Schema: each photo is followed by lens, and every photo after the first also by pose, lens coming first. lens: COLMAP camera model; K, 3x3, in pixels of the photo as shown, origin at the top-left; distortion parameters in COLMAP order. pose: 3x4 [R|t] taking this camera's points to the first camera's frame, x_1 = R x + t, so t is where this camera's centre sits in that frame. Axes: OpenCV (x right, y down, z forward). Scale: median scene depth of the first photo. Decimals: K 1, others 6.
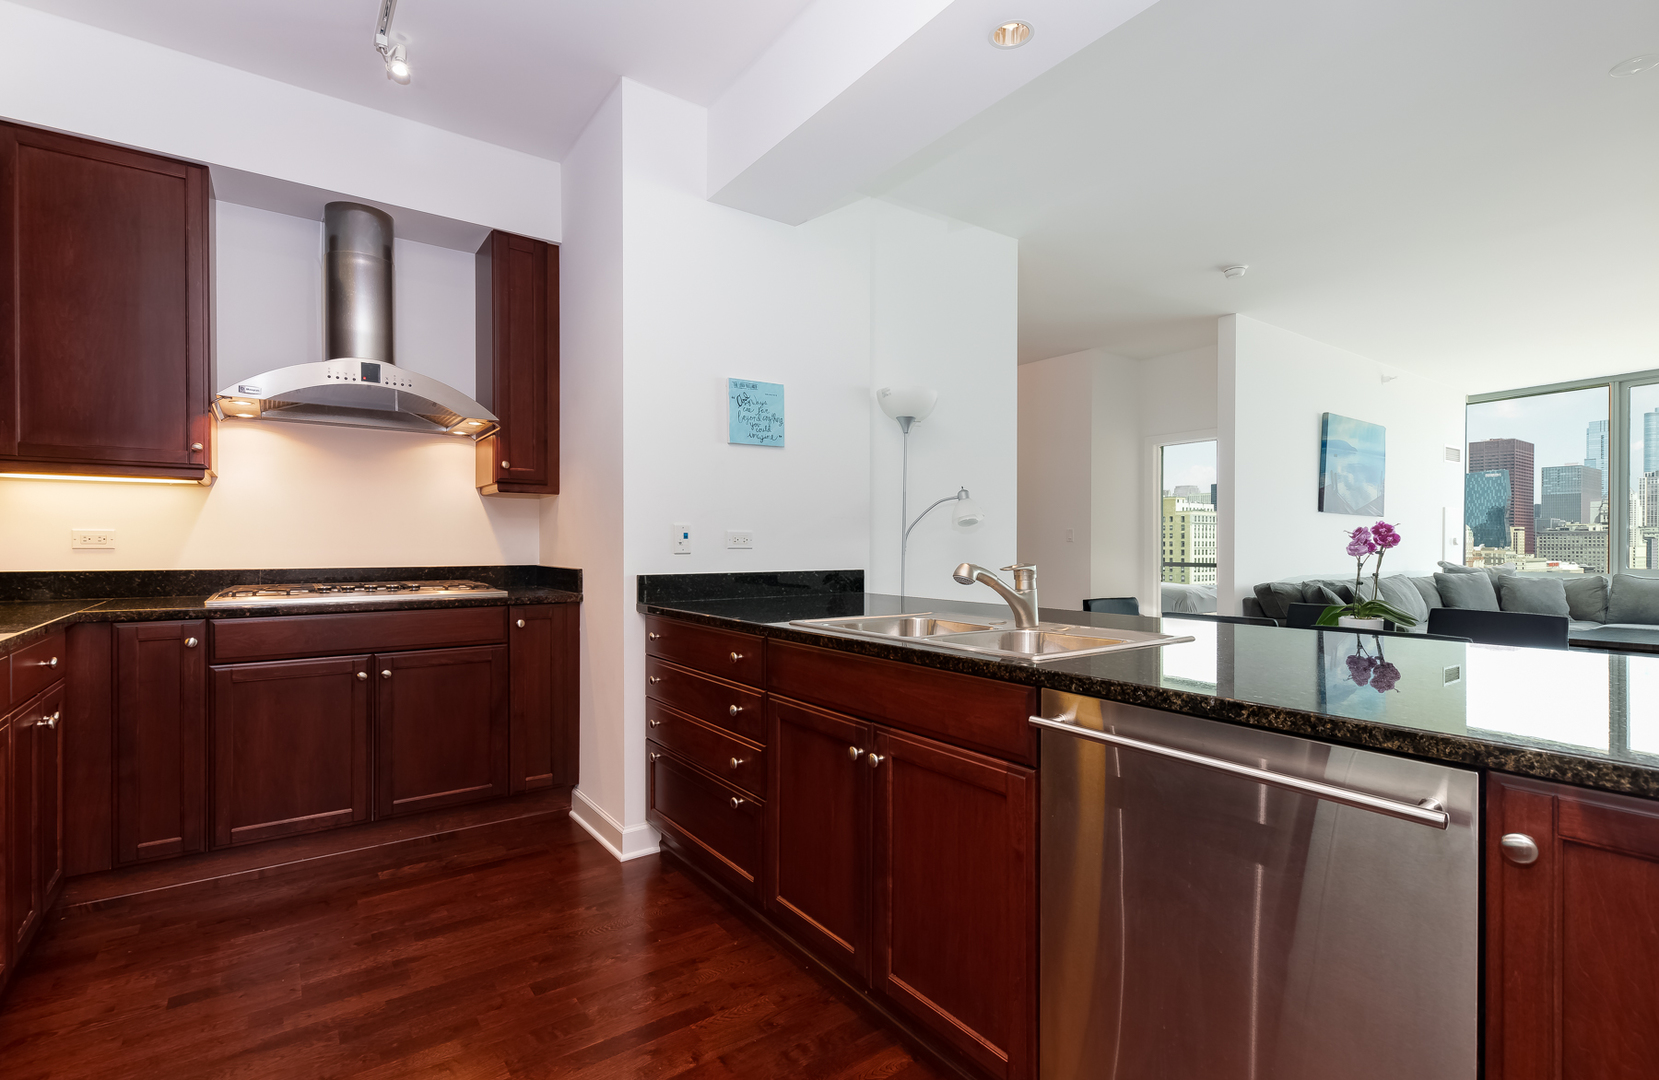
lens RADIAL K [[760.9, 0, 821.6], [0, 760.9, 549.1], [0, 0, 1]] dist [0.028392, -0.008349]
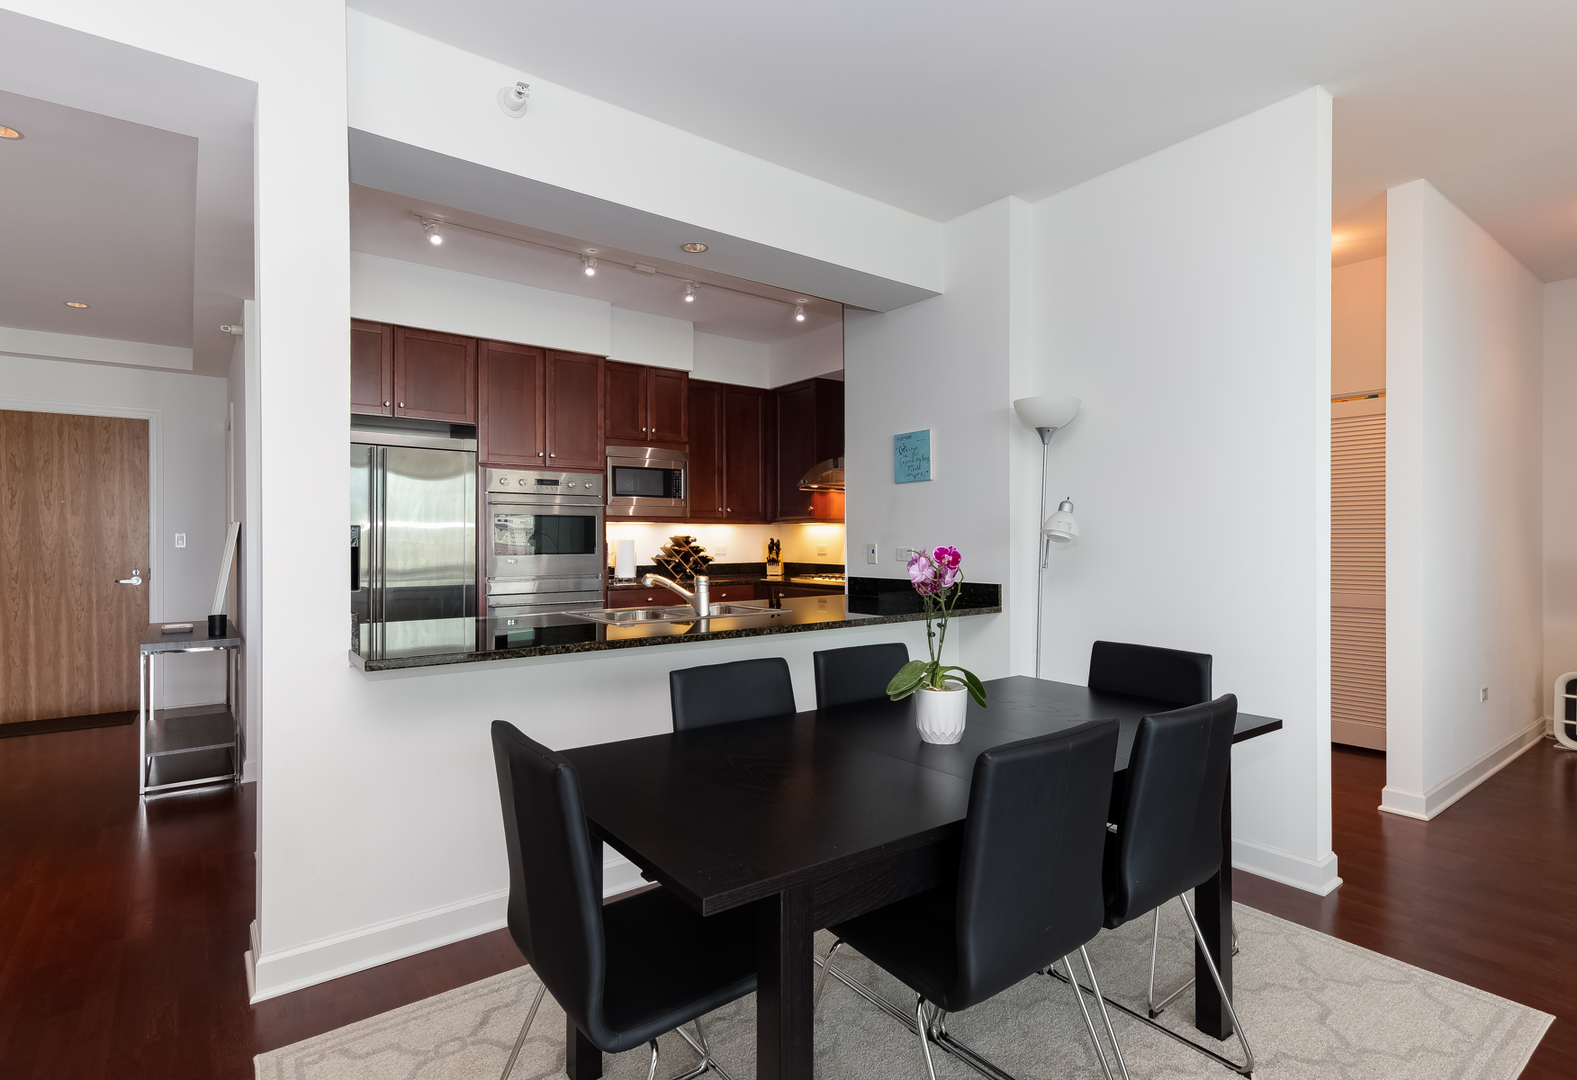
lens RADIAL K [[785.5, 0, 788.5], [0, 785.5, 540.0], [0, 0, 1]] dist [-0.000114, -0.000013]
pose [[0.037405, -0.000893, -0.999300, 1.369430], [-0.000483, 0.999999, -0.000911, -0.037784], [0.999300, 0.000516, 0.037404, 0.806491]]
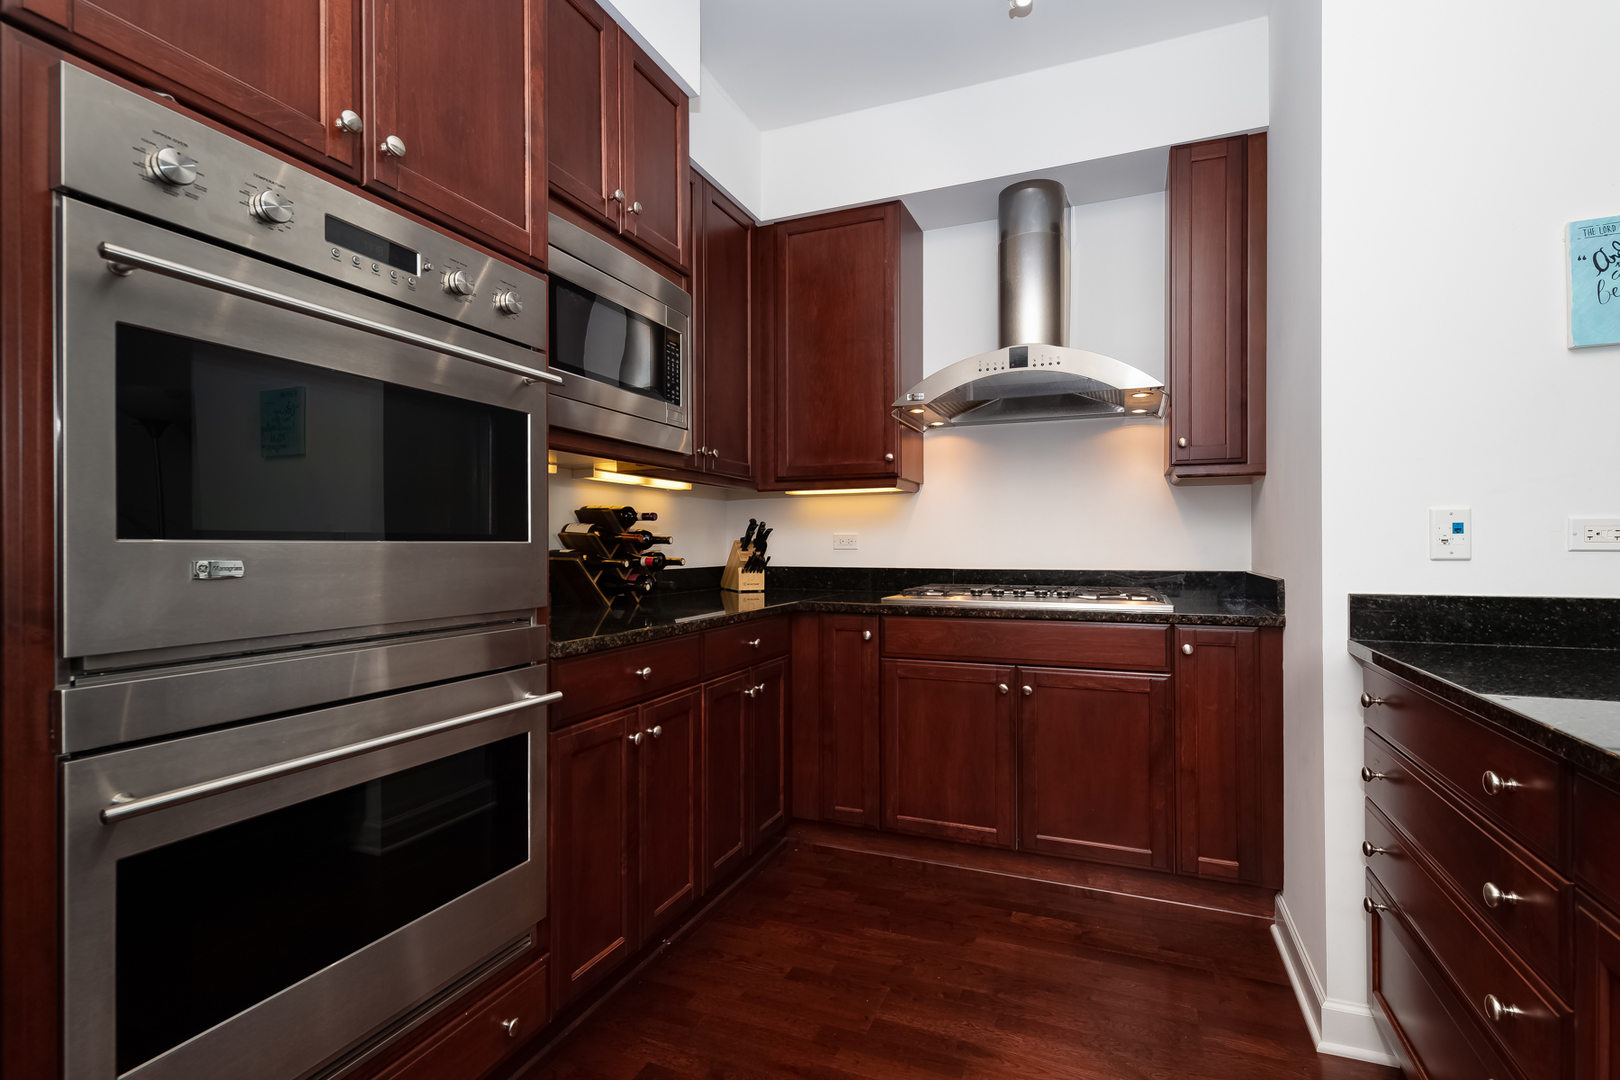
lens RADIAL K [[765.5, 0, 803.8], [0, 765.5, 545.3], [0, 0, 1]] dist [0.019720, -0.007148]
pose [[0.533820, -0.002442, -0.845595, 0.049489], [-0.001394, 0.999992, -0.003768, -0.002077], [0.845597, 0.003190, 0.533812, 0.299578]]
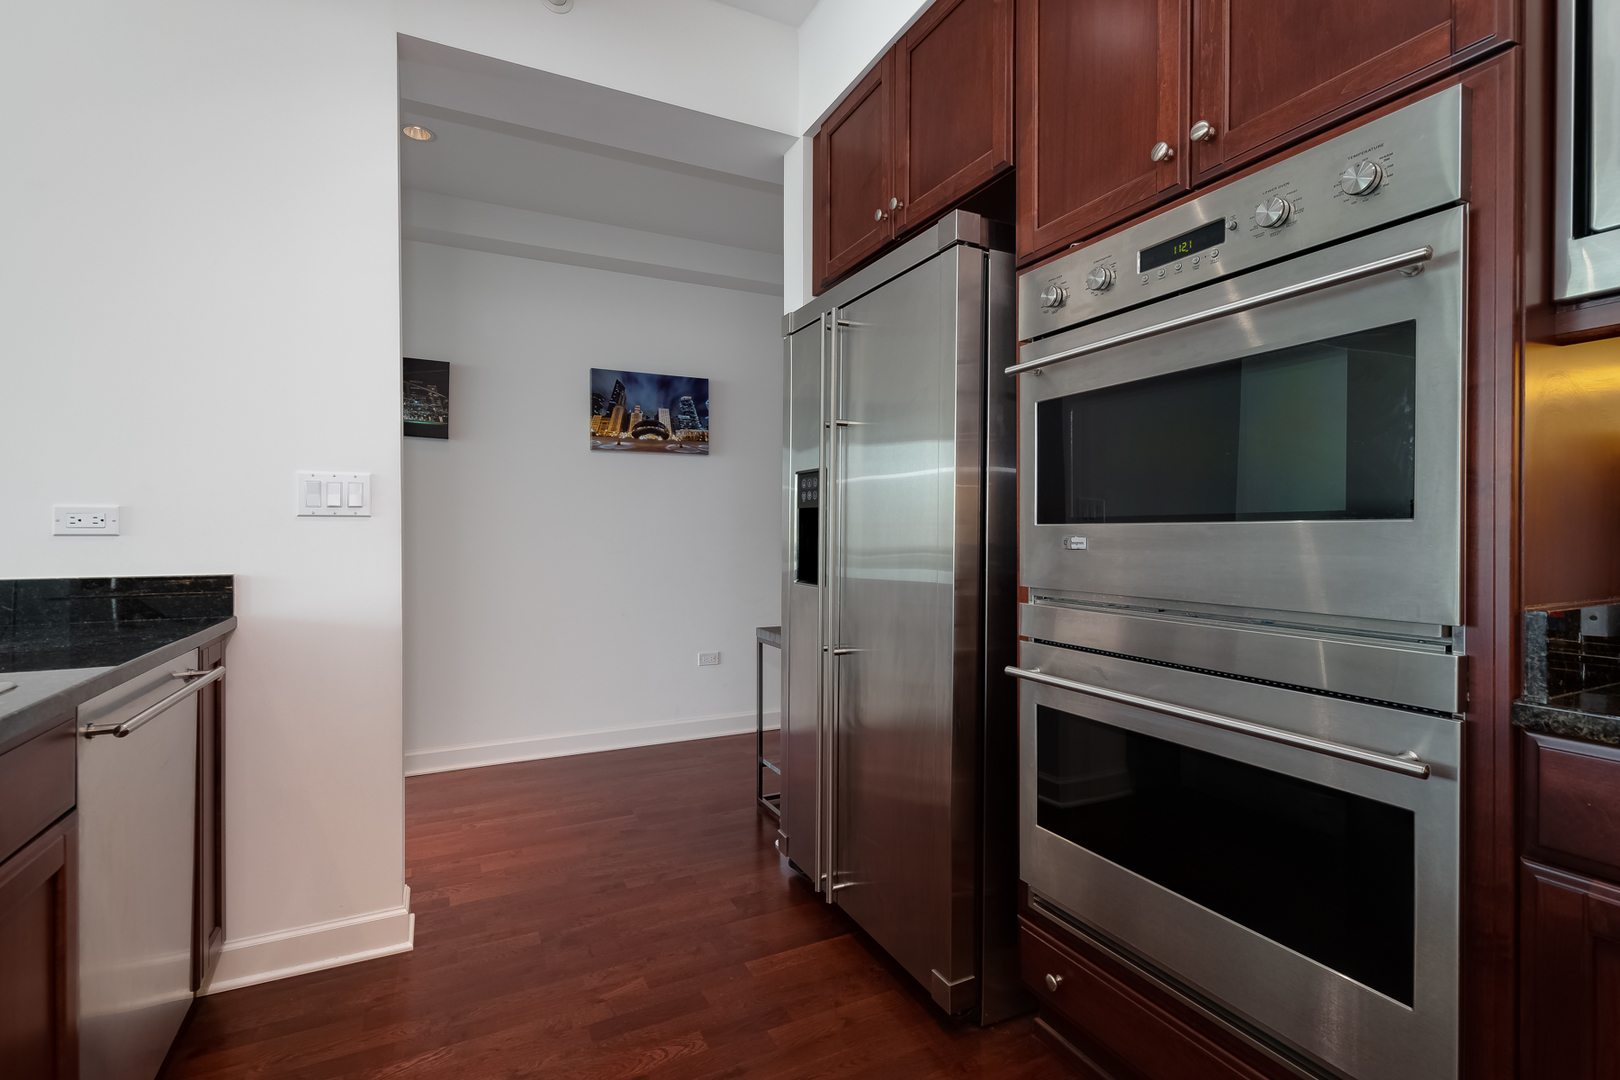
lens RADIAL K [[745.6, 0, 810.0], [0, 745.6, 540.0], [0, 0, 1]] dist [0.000372, 0.000045]
pose [[-0.988606, 0.000709, 0.150527, -0.277857], [0.003118, 0.999871, 0.015766, -0.002923], [-0.150497, 0.016056, -0.988480, 0.781187]]
